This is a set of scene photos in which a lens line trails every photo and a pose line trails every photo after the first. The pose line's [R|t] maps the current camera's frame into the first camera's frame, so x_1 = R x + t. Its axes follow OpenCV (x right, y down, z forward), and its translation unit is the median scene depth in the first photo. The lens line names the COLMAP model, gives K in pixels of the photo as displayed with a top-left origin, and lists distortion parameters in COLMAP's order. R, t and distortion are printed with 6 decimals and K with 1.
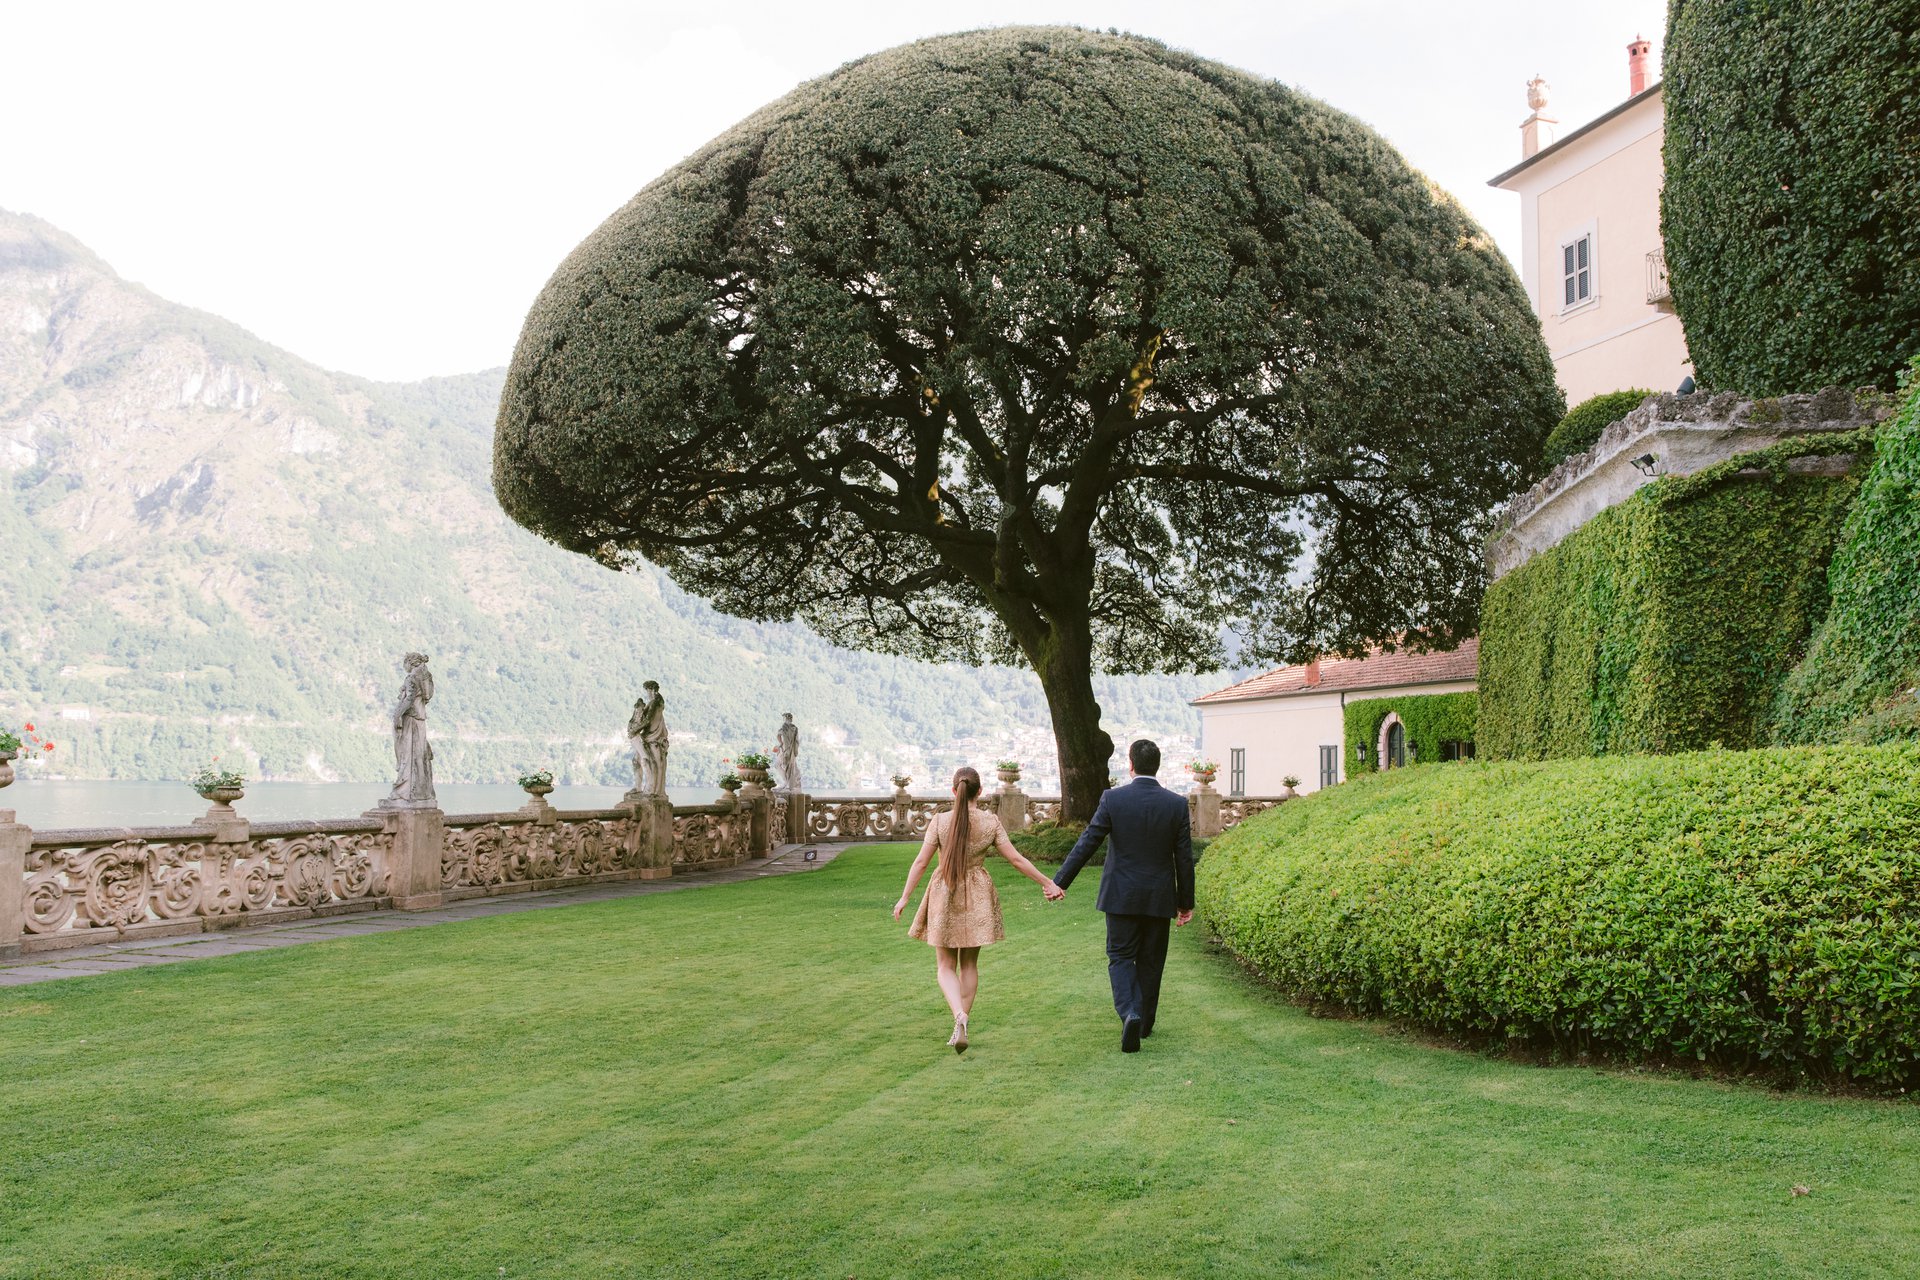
lens RADIAL K [[3048.6, 0, 877.7], [0, 3048.6, 636.6], [0, 0, 1]] dist [0.007695, 0.020351]
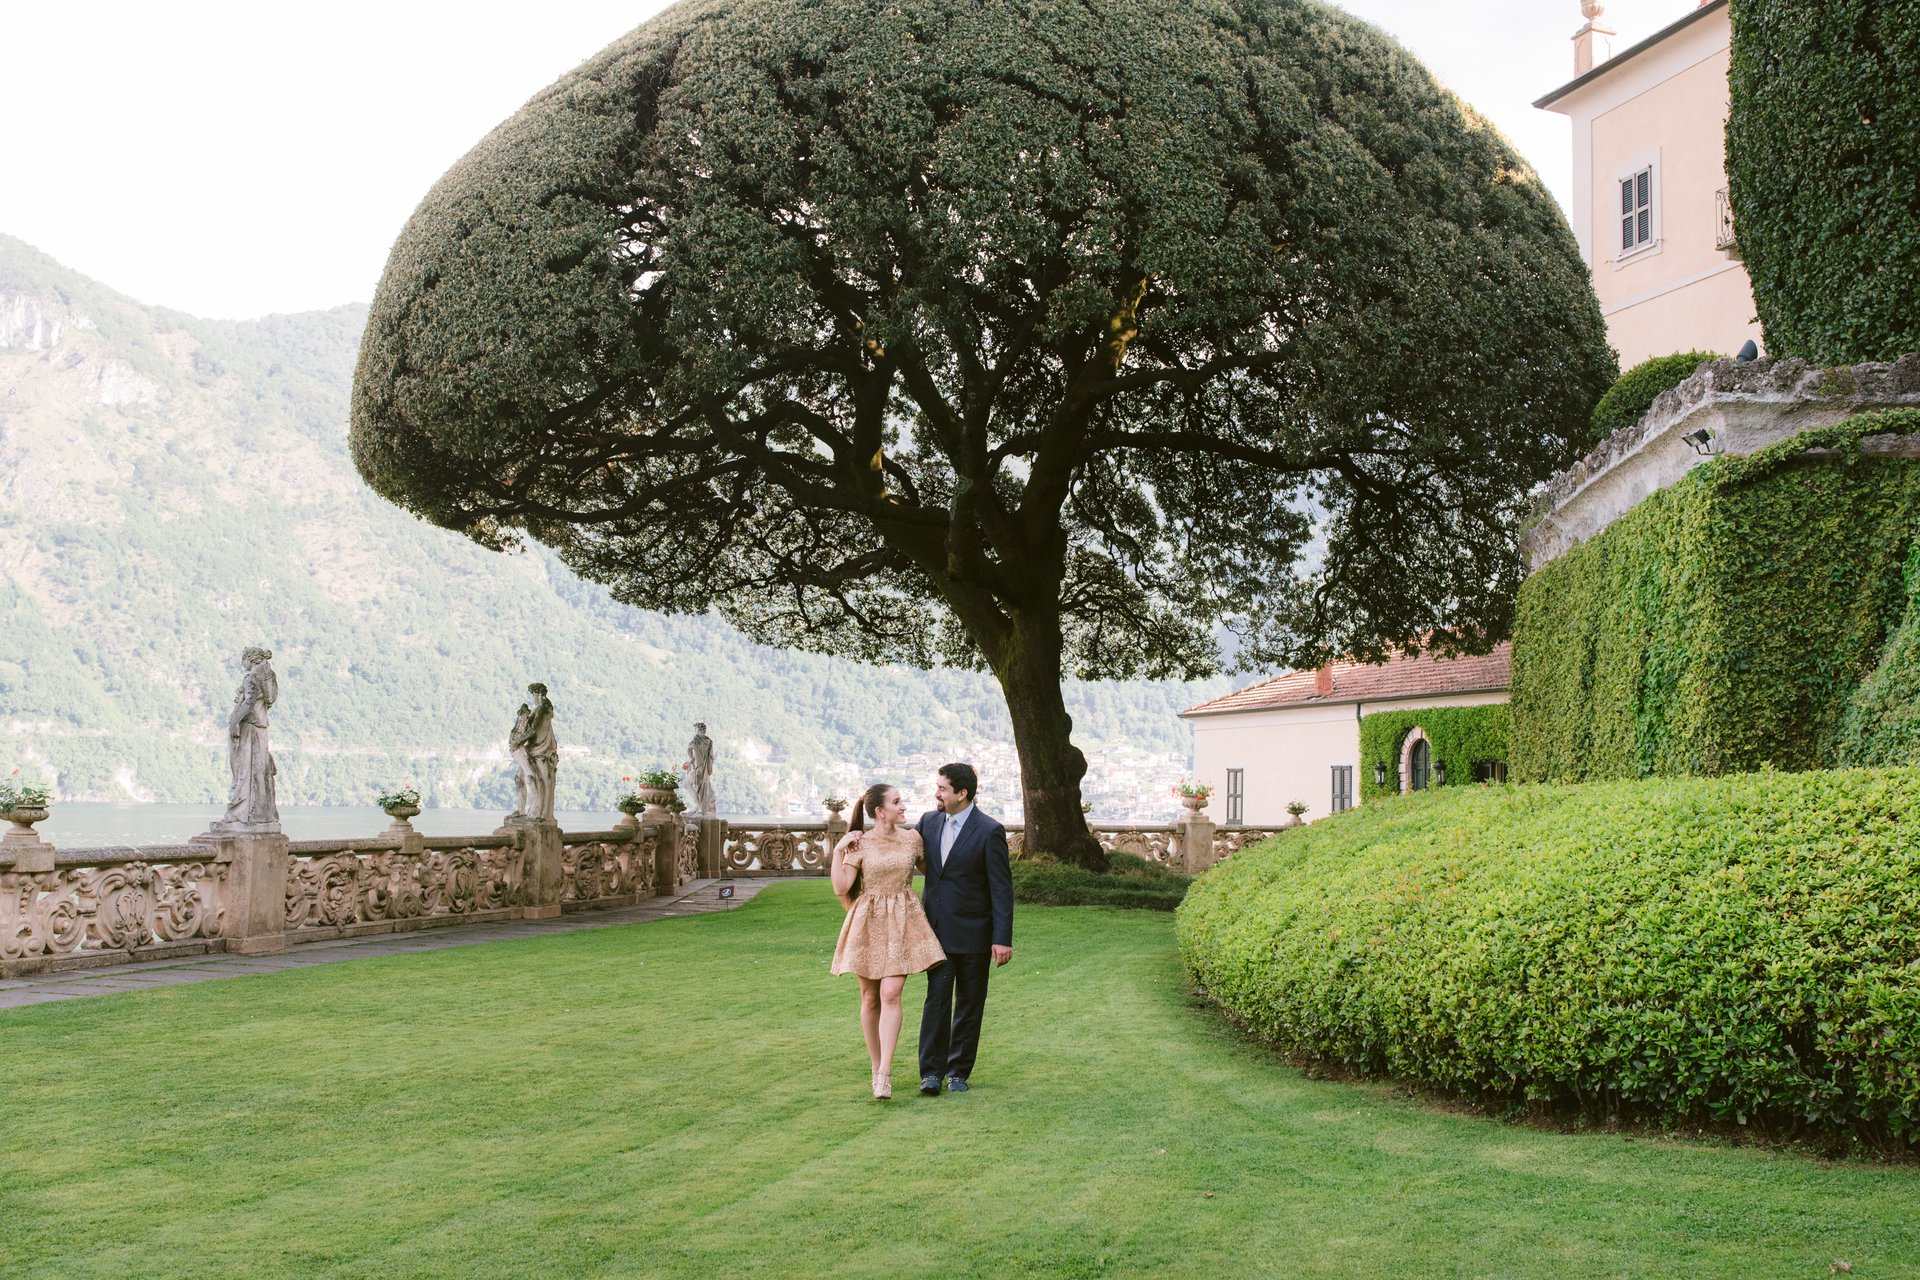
lens RADIAL K [[3762.4, 0, 1019.6], [0, 3762.4, 647.4], [0, 0, 1]] dist [-0.001779, 0.193330]
pose [[0.998448, 0.008226, 0.055081, 0.000983], [-0.008454, 0.999957, 0.003895, -0.000461], [-0.055047, -0.004355, 0.998474, -0.039325]]
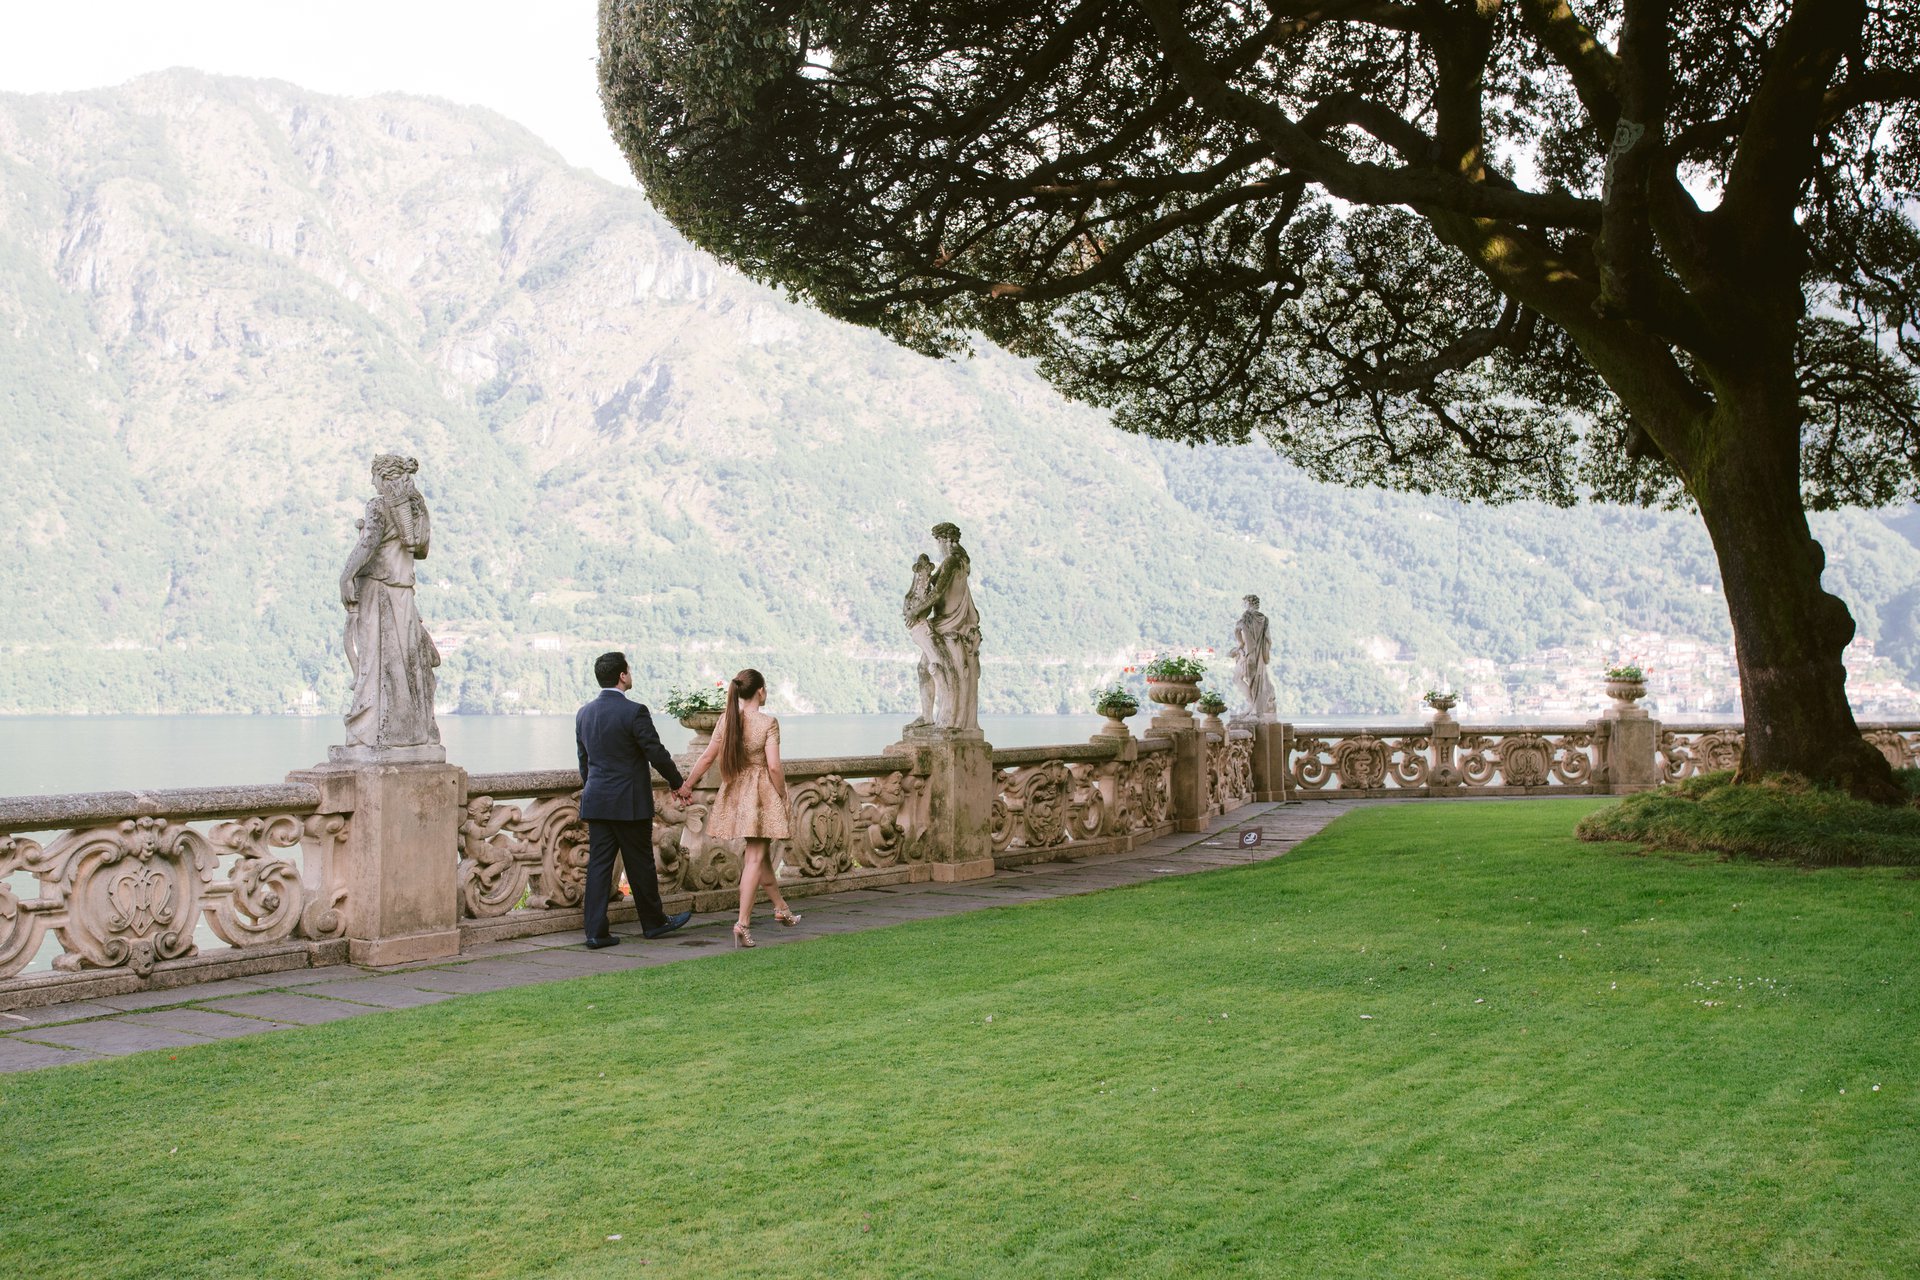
lens RADIAL K [[1793.1, 0, 959.6], [0, 1793.1, 657.6], [0, 0, 1]] dist [-0.004683, 0.020188]
pose [[0.956653, -0.021263, -0.290452, 0.020513], [0.026042, 0.999581, 0.012600, 0.032442], [0.290062, -0.019617, 0.956807, 0.640719]]
